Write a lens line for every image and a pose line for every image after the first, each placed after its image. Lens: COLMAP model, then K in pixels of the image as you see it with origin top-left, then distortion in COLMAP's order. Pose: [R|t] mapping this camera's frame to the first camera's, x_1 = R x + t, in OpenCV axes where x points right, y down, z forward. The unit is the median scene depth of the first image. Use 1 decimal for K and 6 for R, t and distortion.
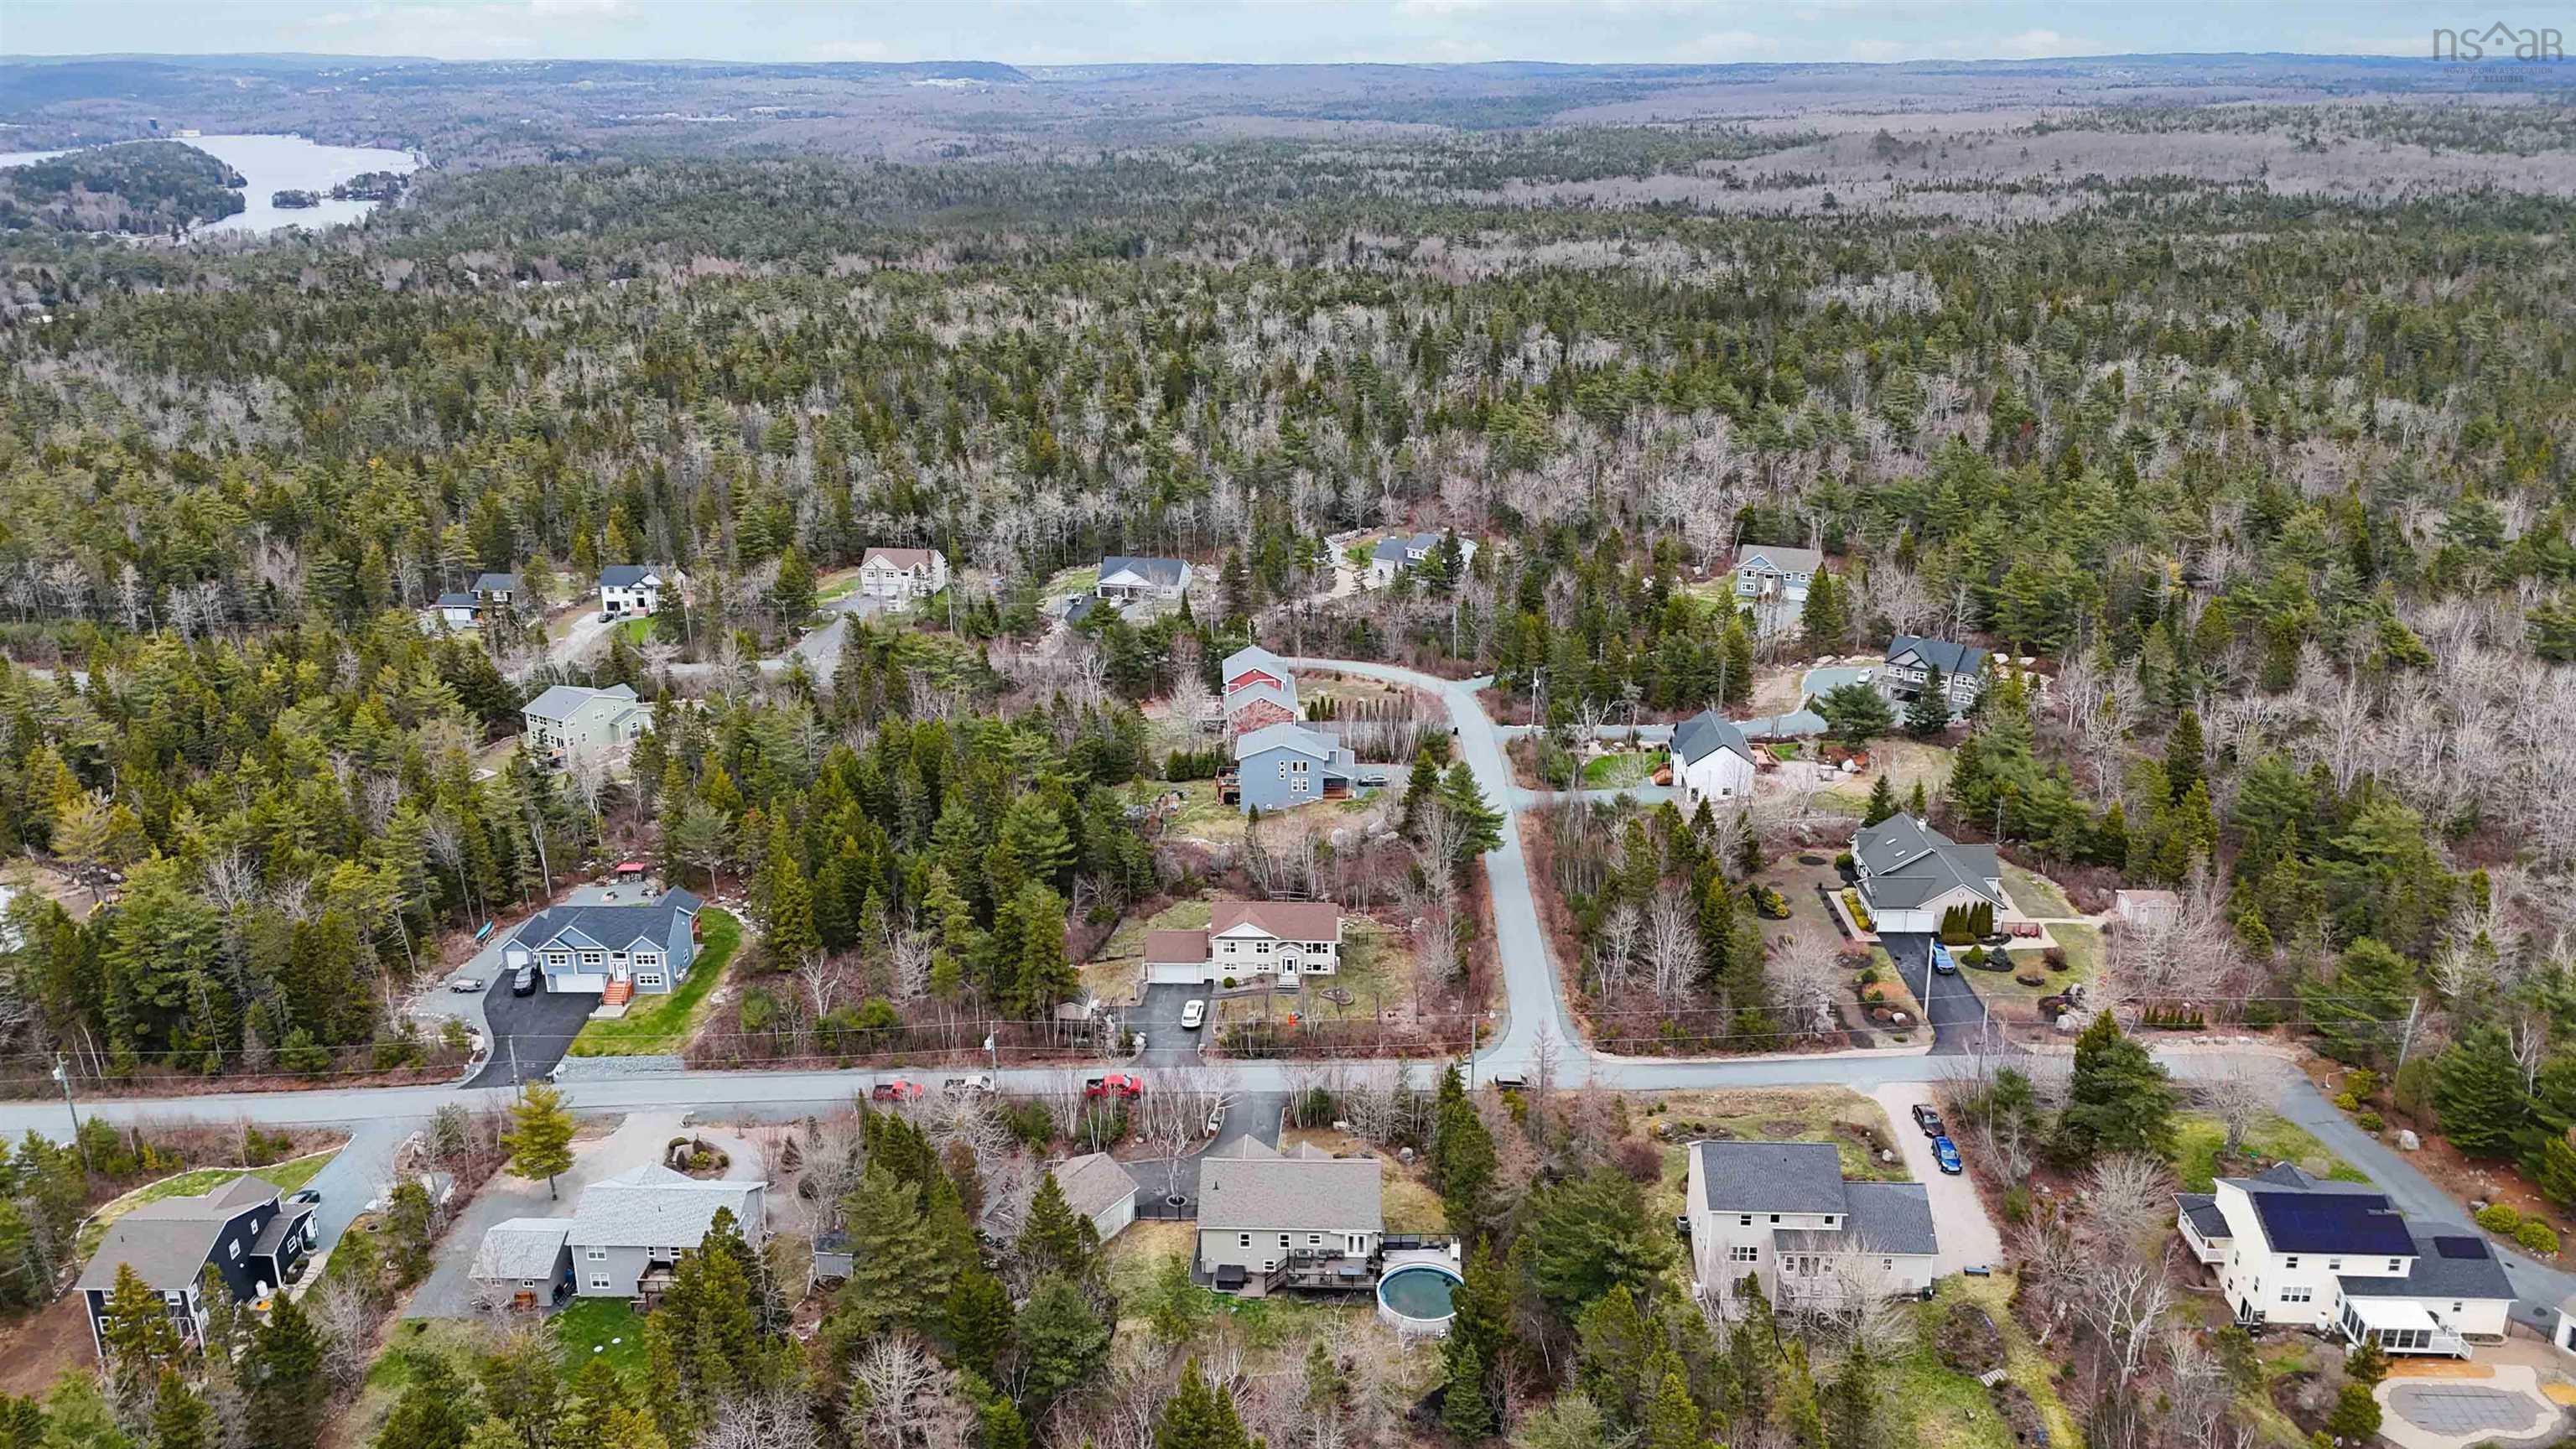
lens RADIAL K [[1908.4, 0, 1288.2], [0, 1908.4, 685.5], [0, 0, 1]] dist [0.120683, -0.132423]
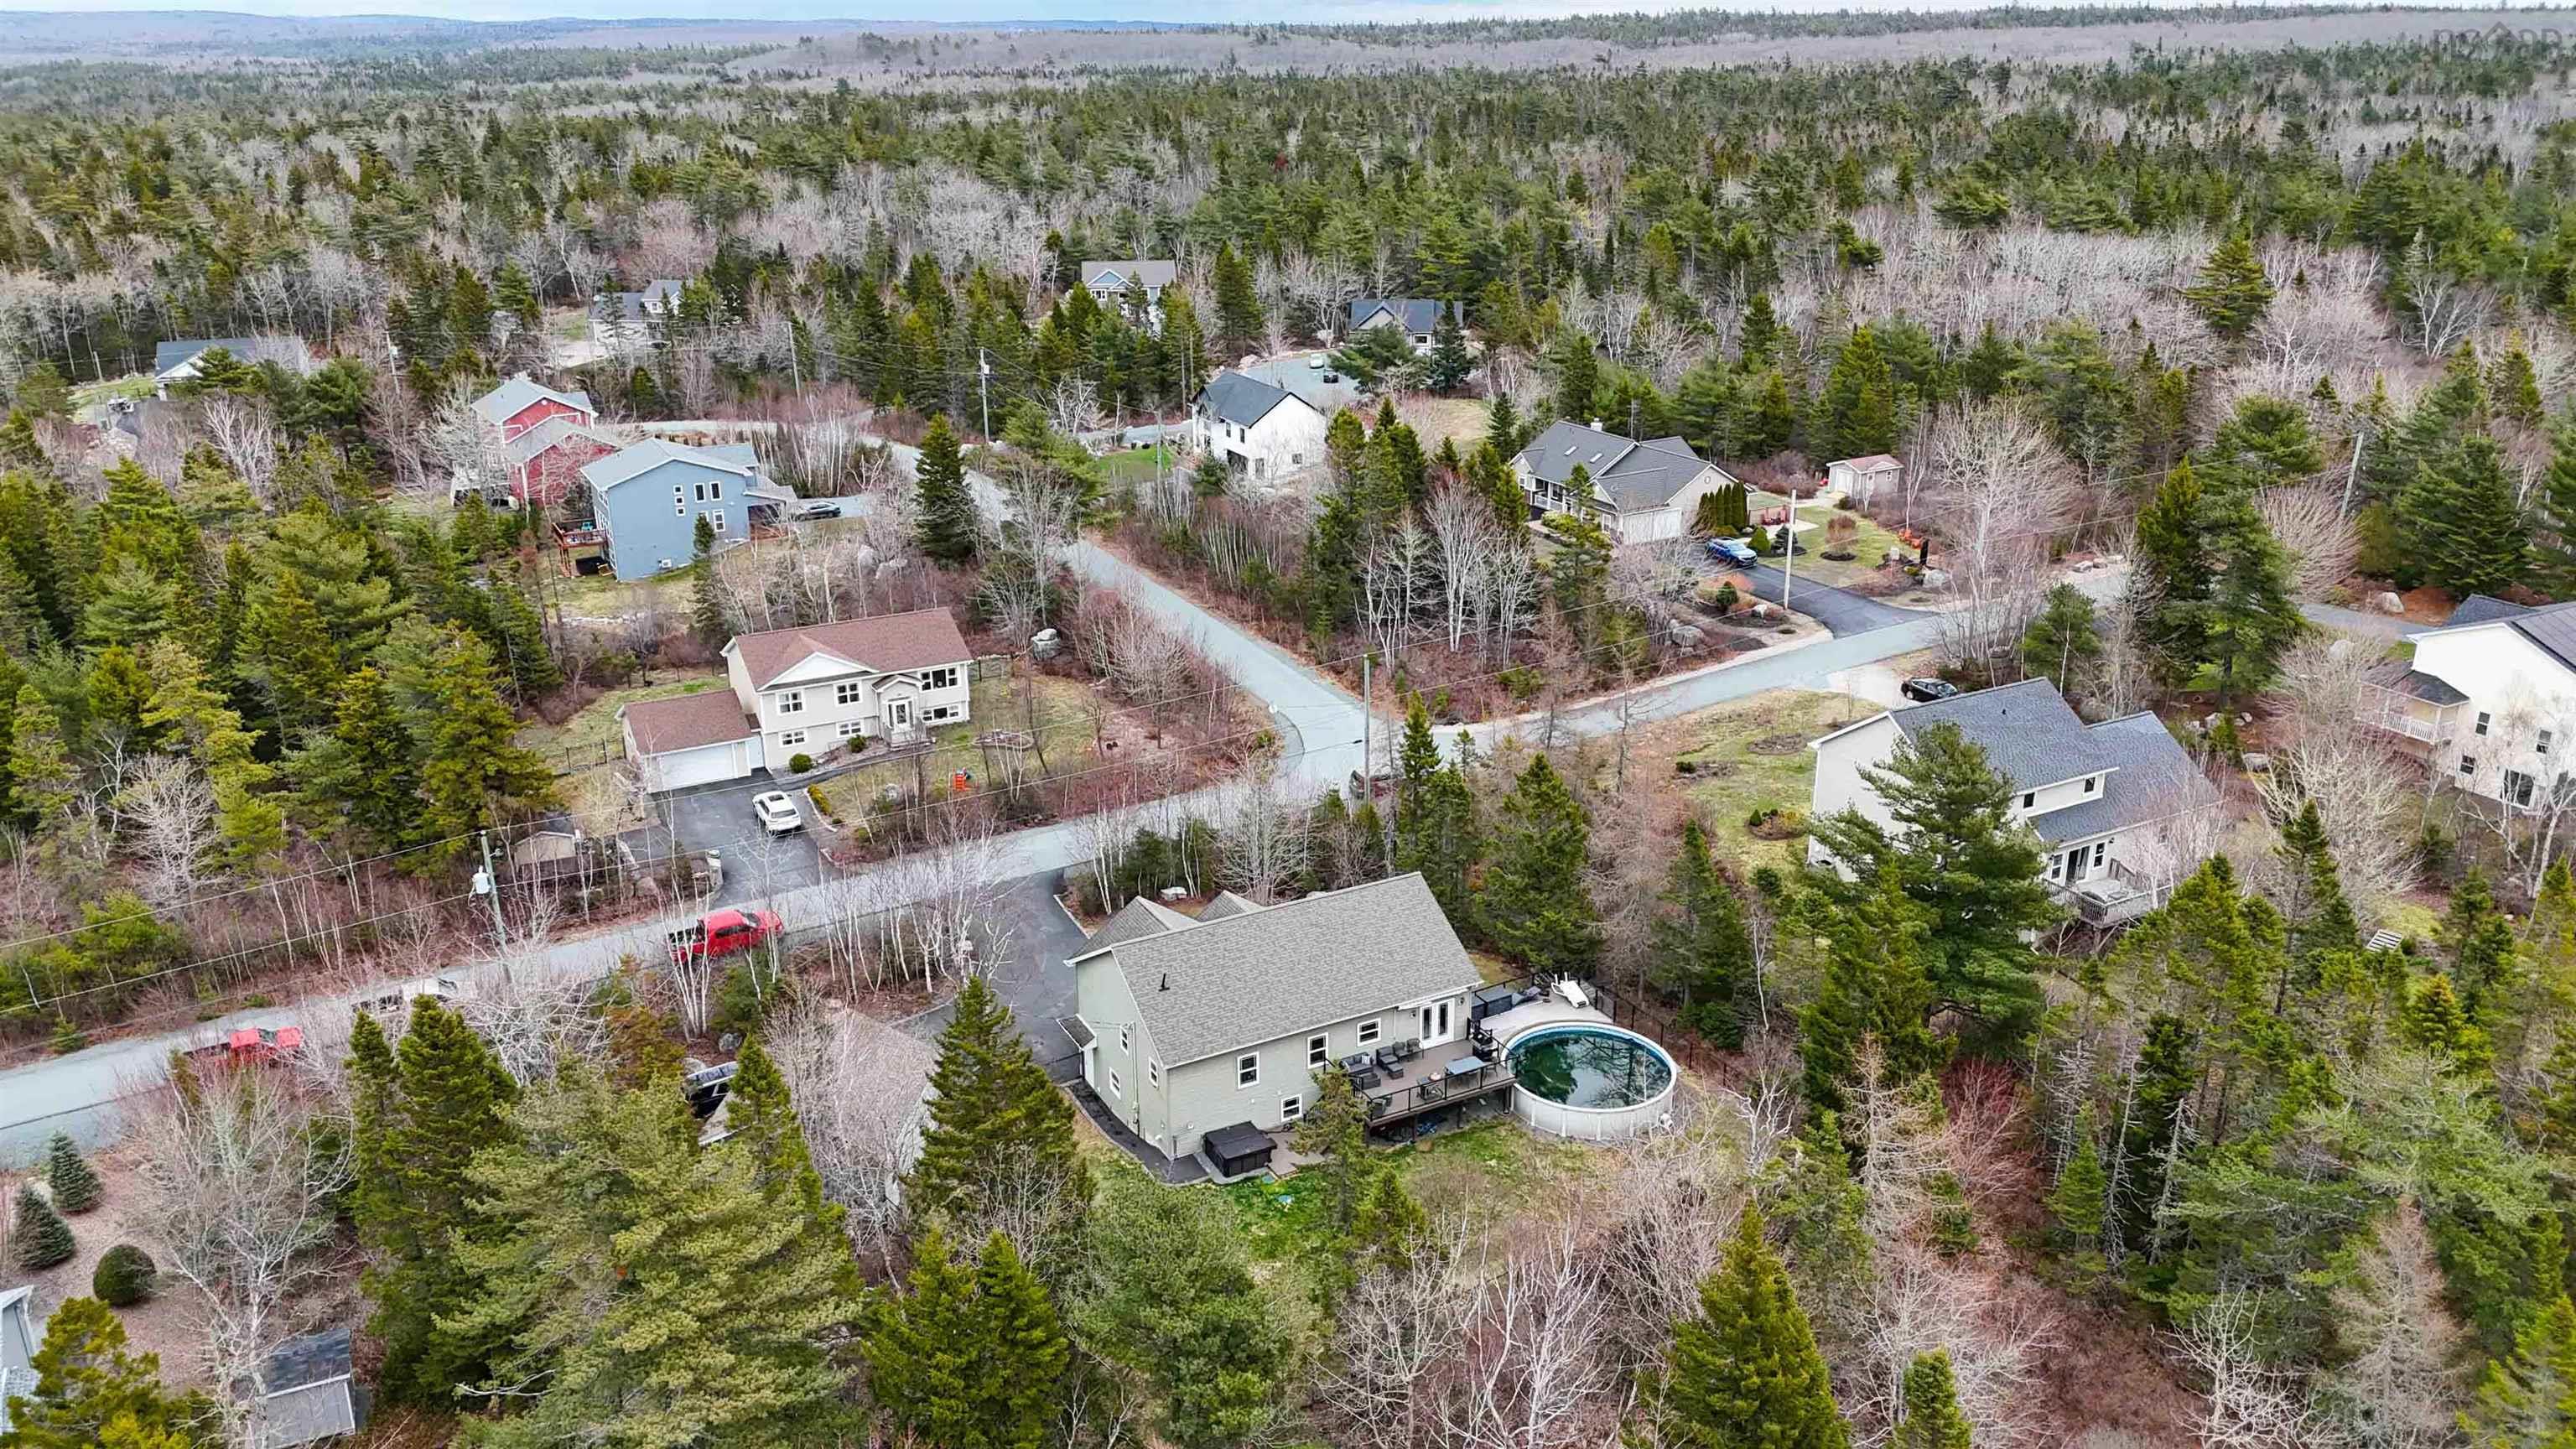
lens RADIAL K [[1885.7, 0, 1296.5], [0, 1885.7, 719.9], [0, 0, 1]] dist [0.126999, -0.163045]
pose [[0.860396, -0.170449, 0.480277, -0.189102], [0.156383, 0.985248, 0.069508, 0.136061], [-0.485039, 0.015303, 0.874359, 0.460547]]
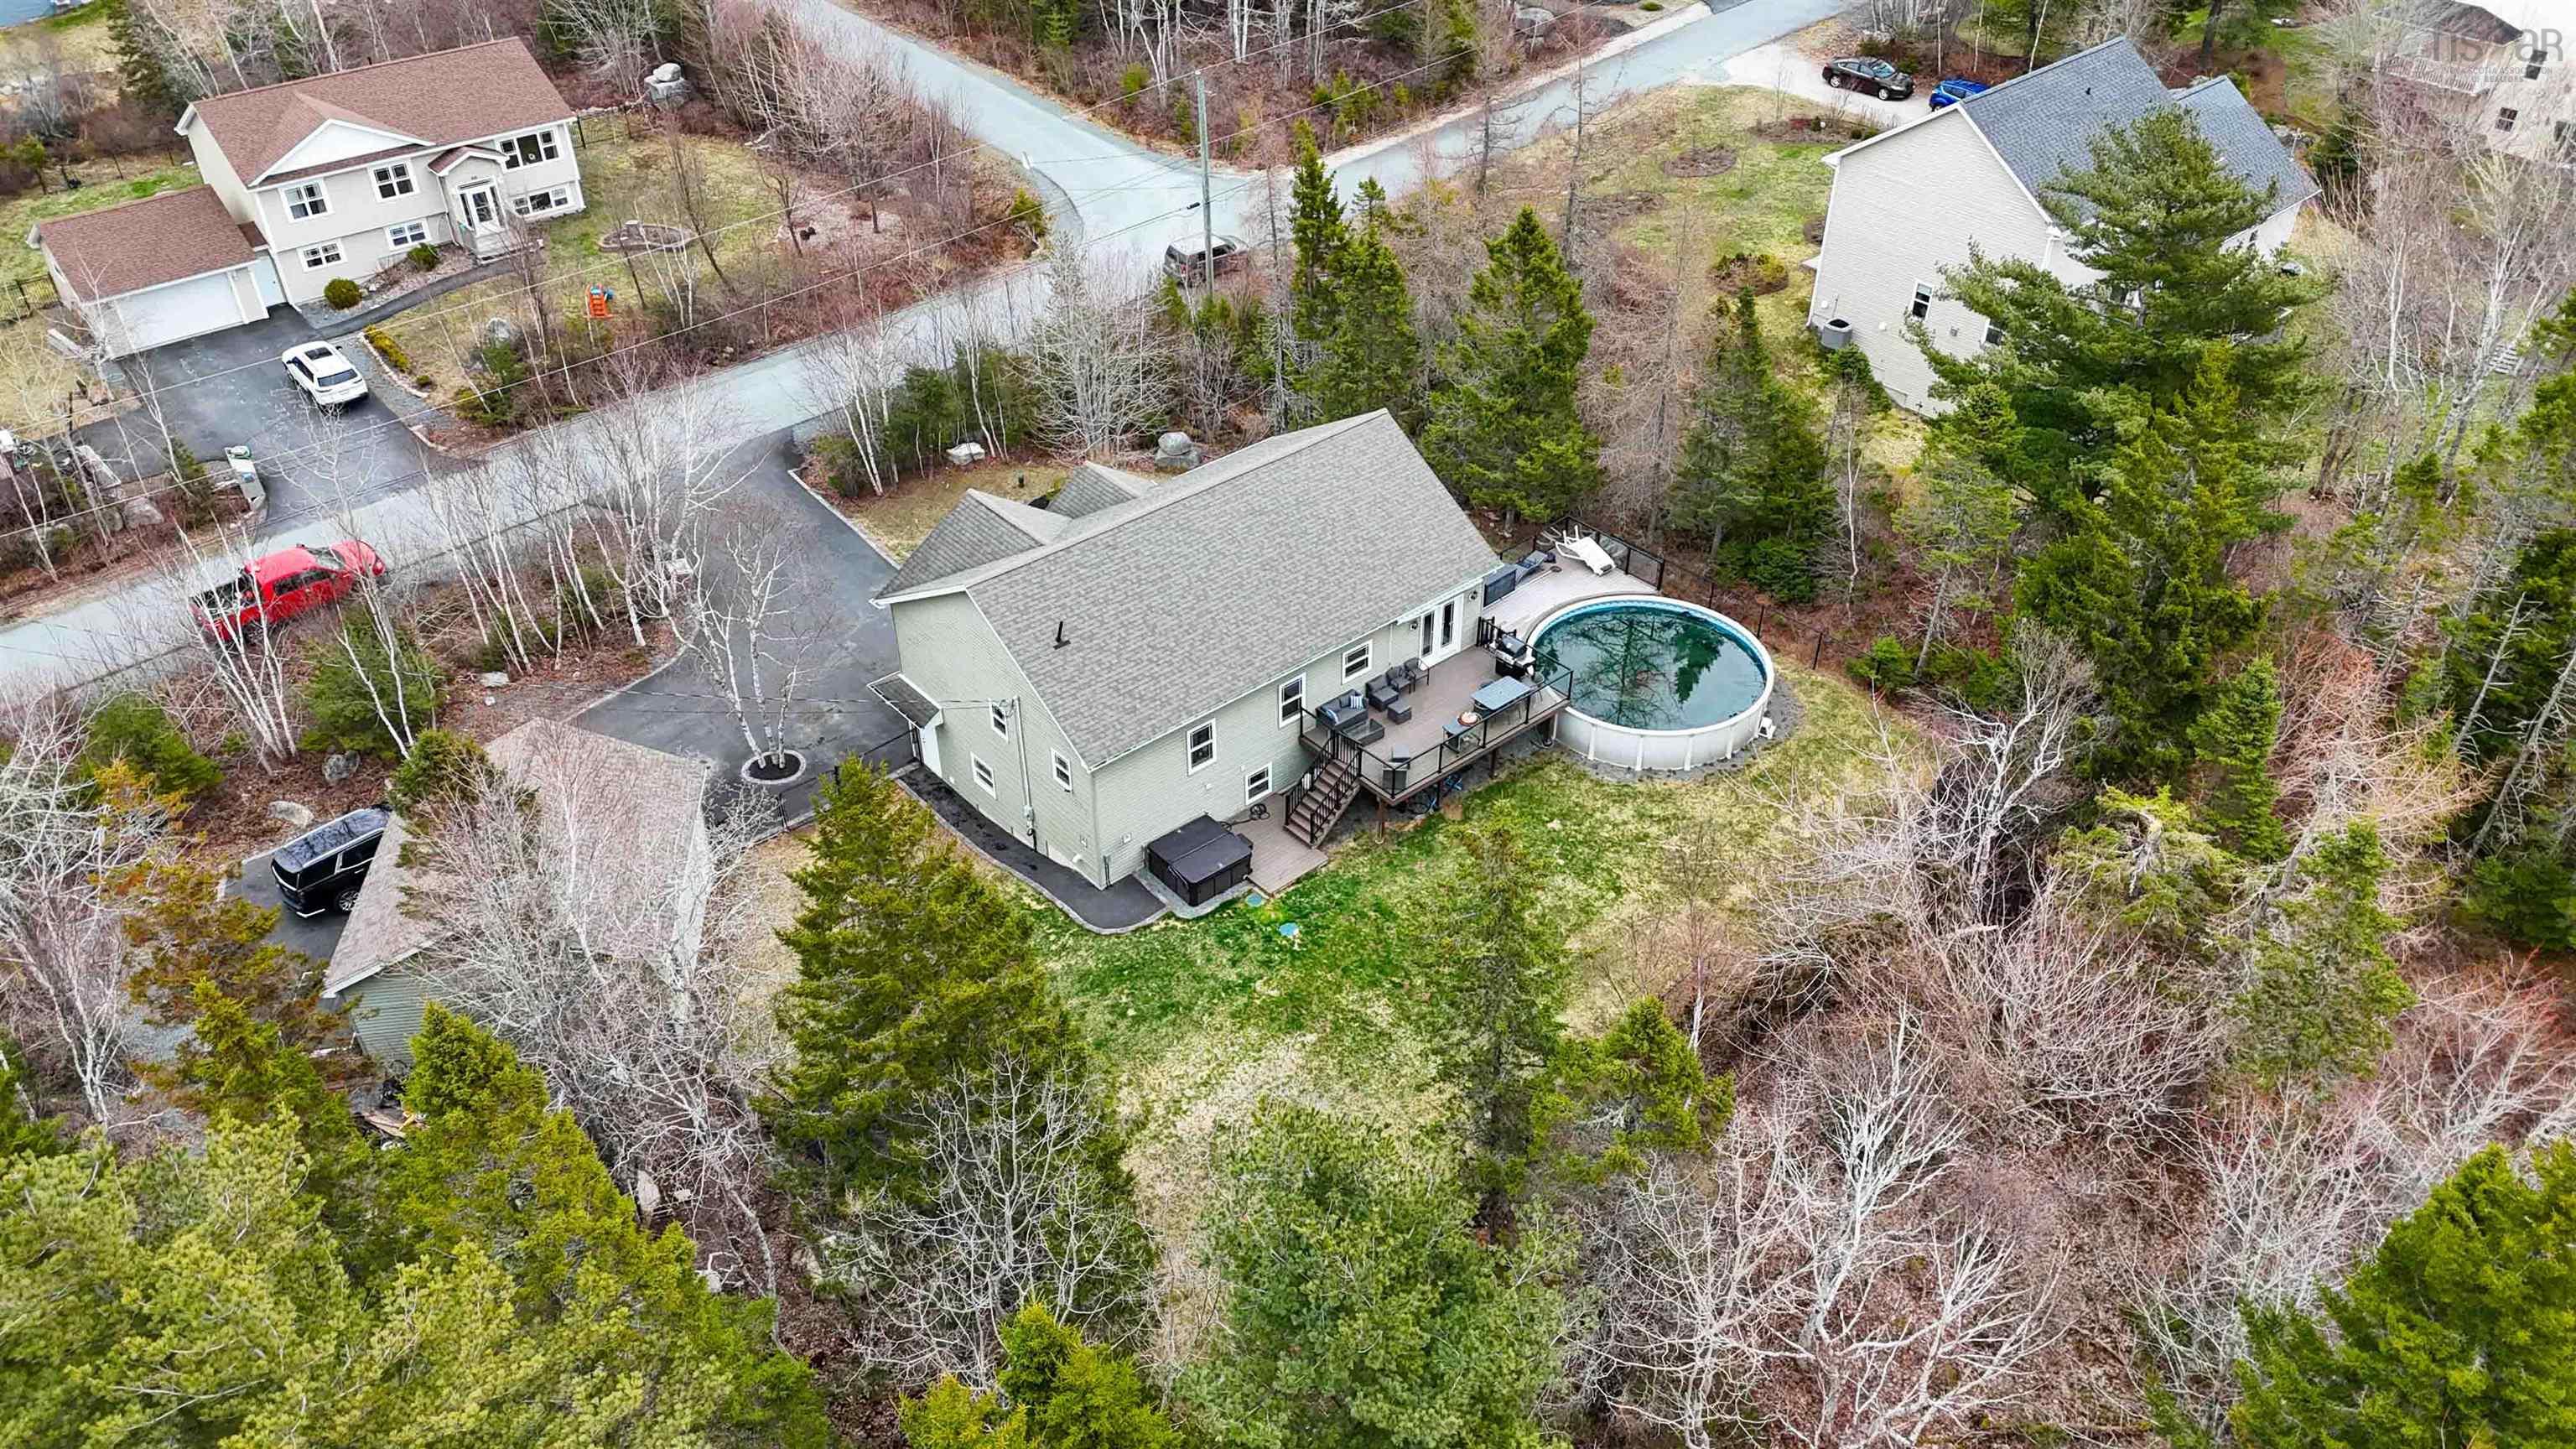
lens RADIAL K [[1883.5, 0, 1290.4], [0, 1883.5, 722.7], [0, 0, 1]] dist [0.106801, -0.115081]
pose [[0.729008, -0.403717, 0.552774, -0.153707], [0.207602, 0.899920, 0.383464, 0.133668], [-0.652264, -0.164792, 0.739862, 0.613726]]
